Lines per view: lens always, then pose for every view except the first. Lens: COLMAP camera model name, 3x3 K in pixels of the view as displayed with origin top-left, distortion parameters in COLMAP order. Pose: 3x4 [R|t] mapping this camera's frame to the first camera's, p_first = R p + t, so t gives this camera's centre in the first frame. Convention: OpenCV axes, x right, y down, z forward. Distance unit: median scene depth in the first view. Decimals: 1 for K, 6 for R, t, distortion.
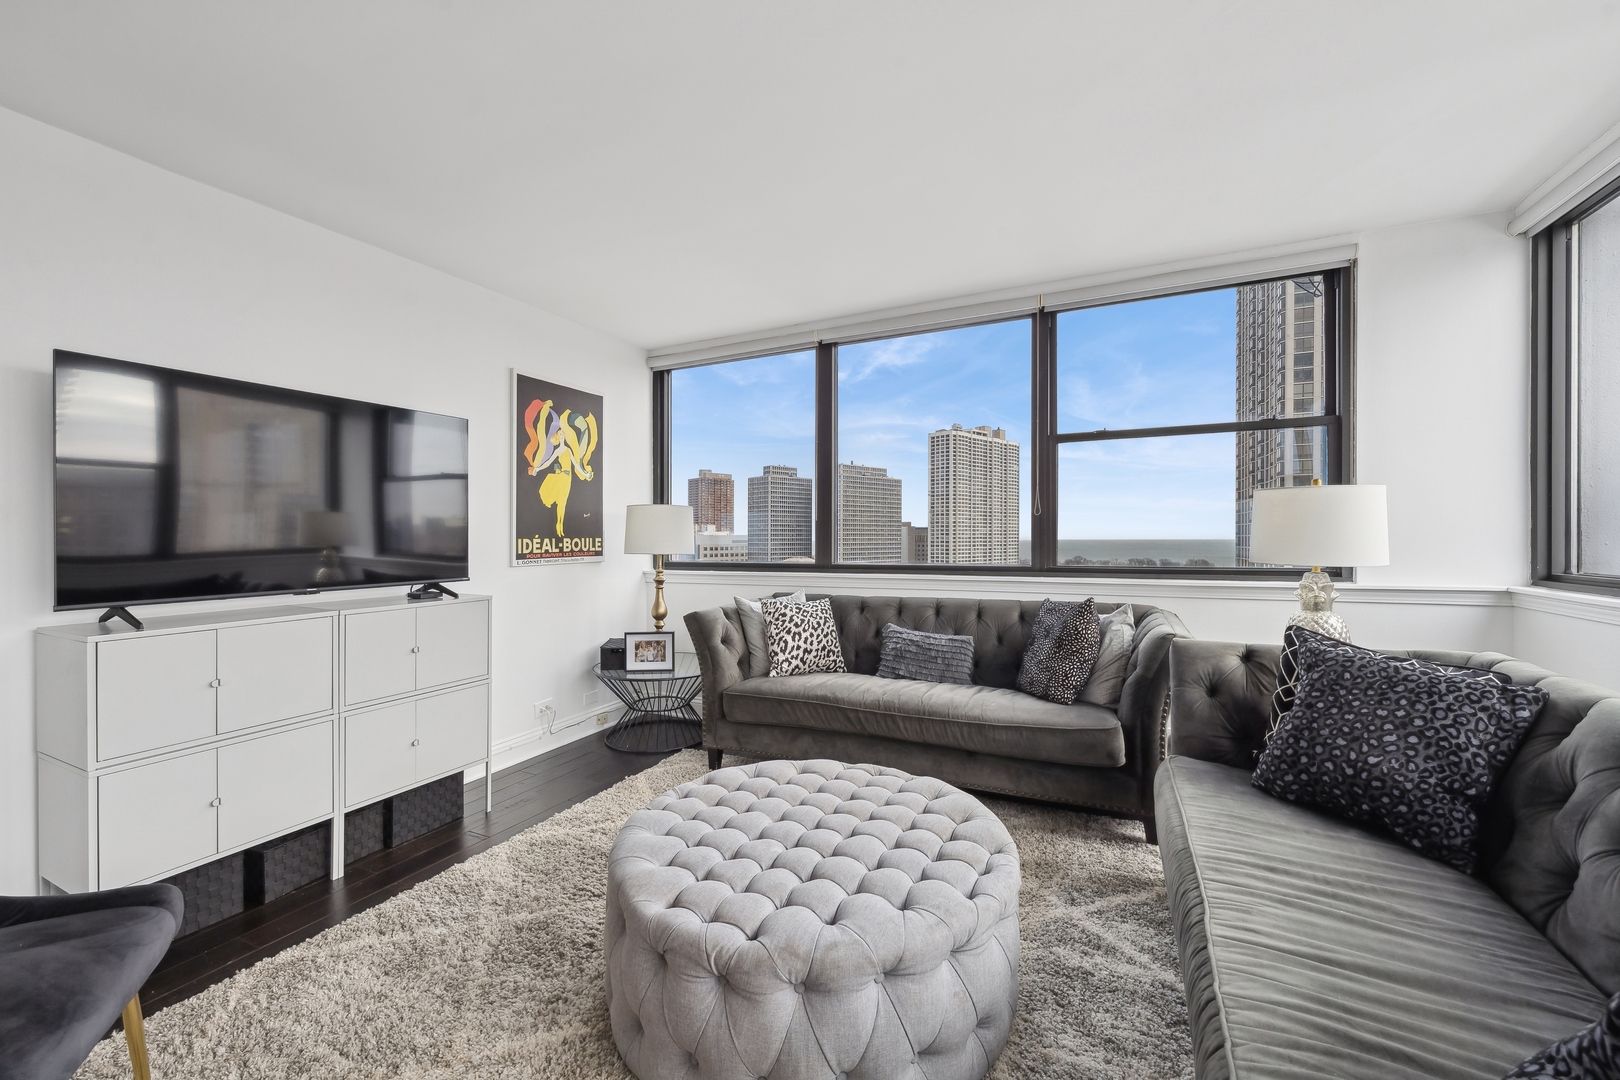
lens RADIAL K [[646.6, 0, 811.3], [0, 646.6, 534.6], [0, 0, 1]] dist [0.000363, 0.000134]
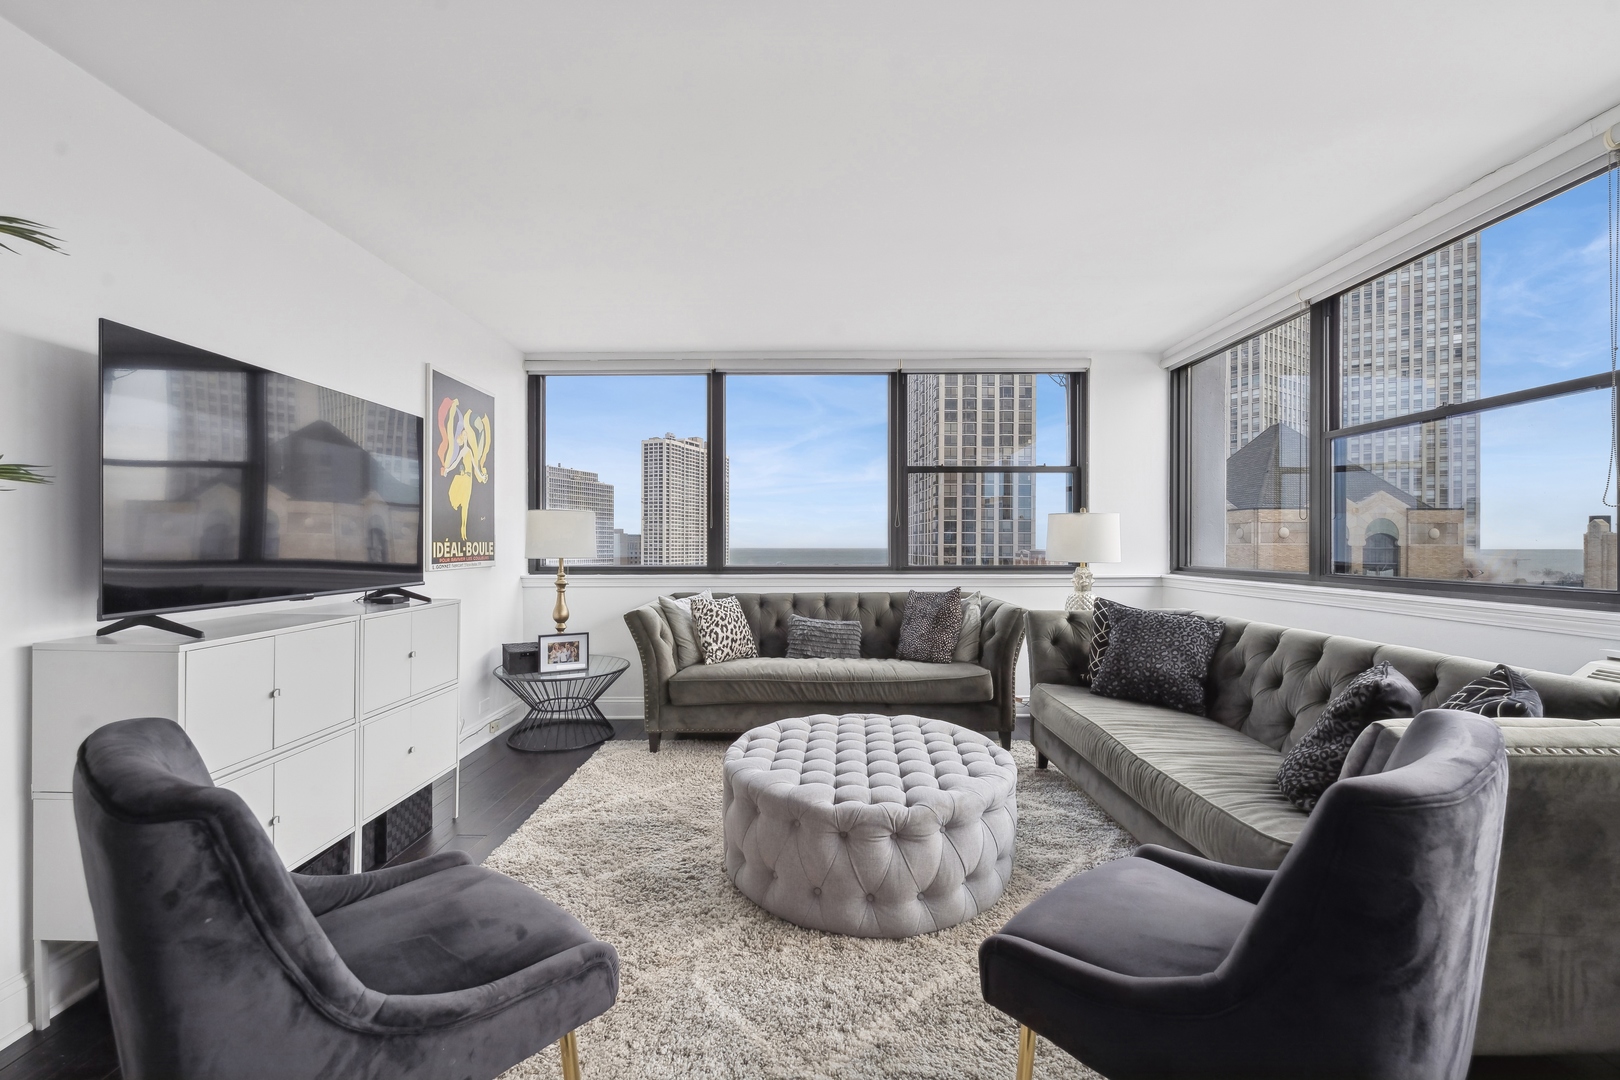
lens RADIAL K [[641.1, 0, 810.0], [0, 641.1, 540.0], [0, 0, 1]] dist [0.000945, 0.000160]
pose [[0.903934, 0.009123, 0.427574, -0.377209], [-0.007716, 0.999958, -0.005023, 0.003930], [-0.427602, 0.001241, 0.903966, -0.103479]]
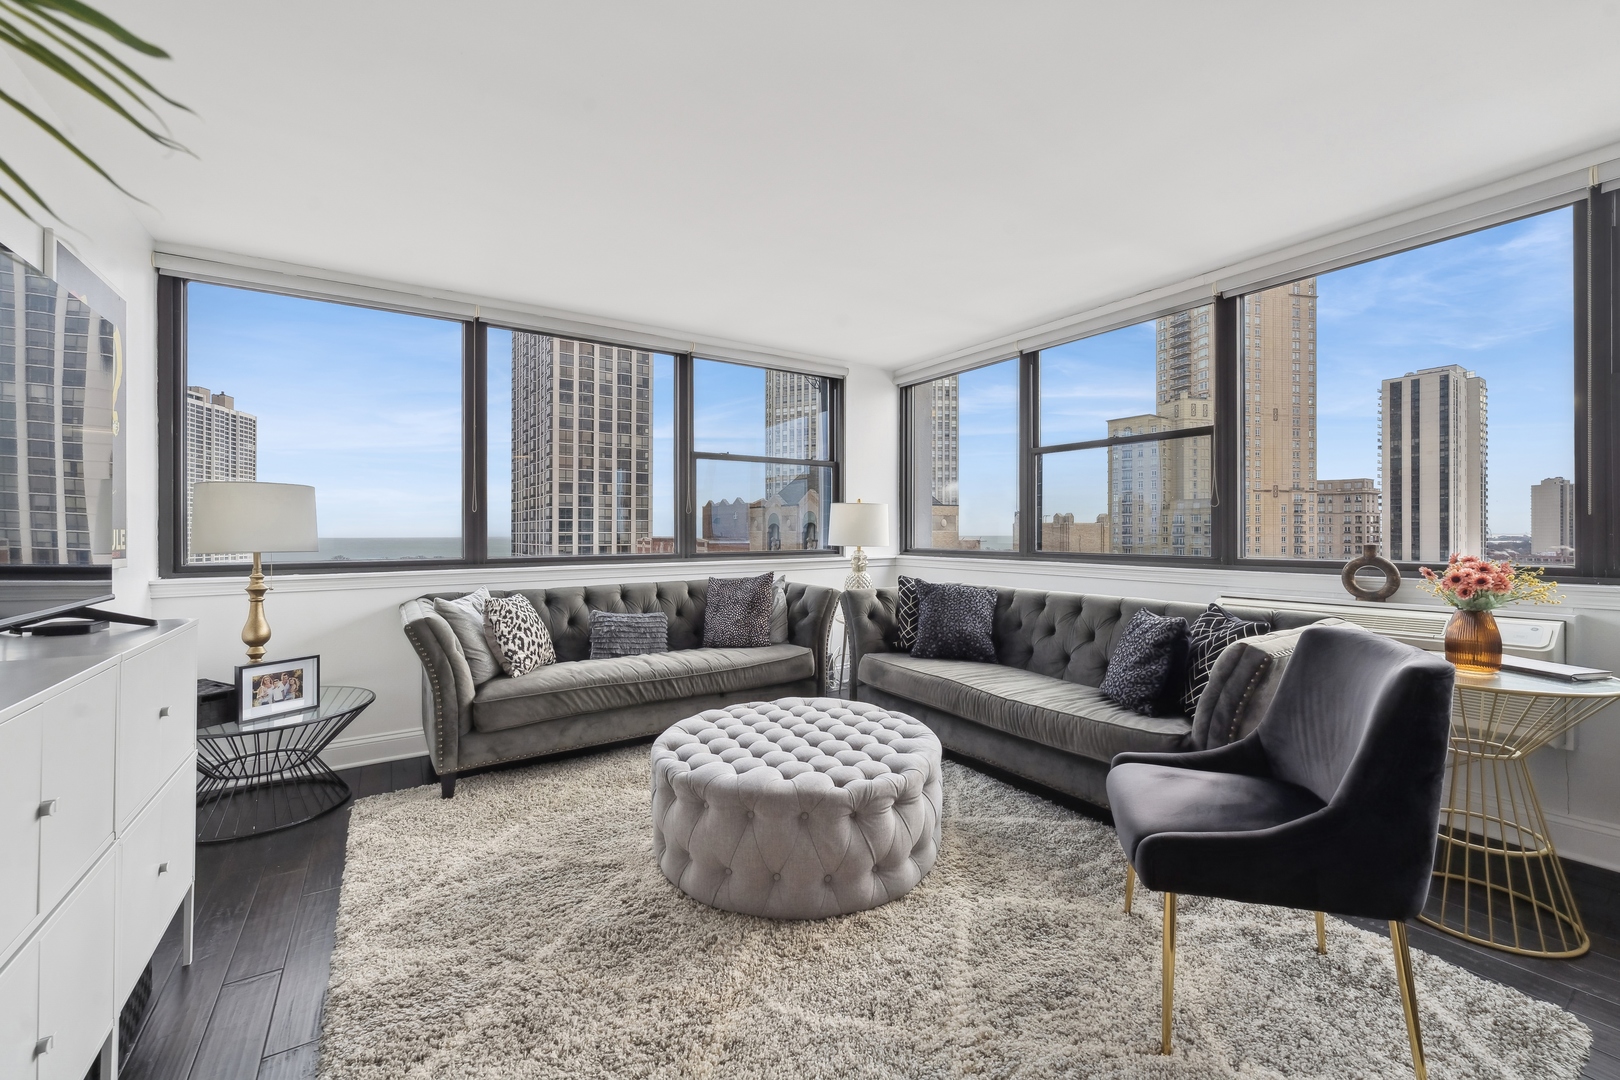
lens RADIAL K [[642.7, 0, 811.9], [0, 642.7, 529.5], [0, 0, 1]] dist [0.000680, -0.000377]
pose [[0.513116, 0.006541, 0.858294, -0.634368], [-0.003660, 0.999979, -0.005433, 0.007425], [-0.858311, -0.000353, 0.513129, 0.140615]]
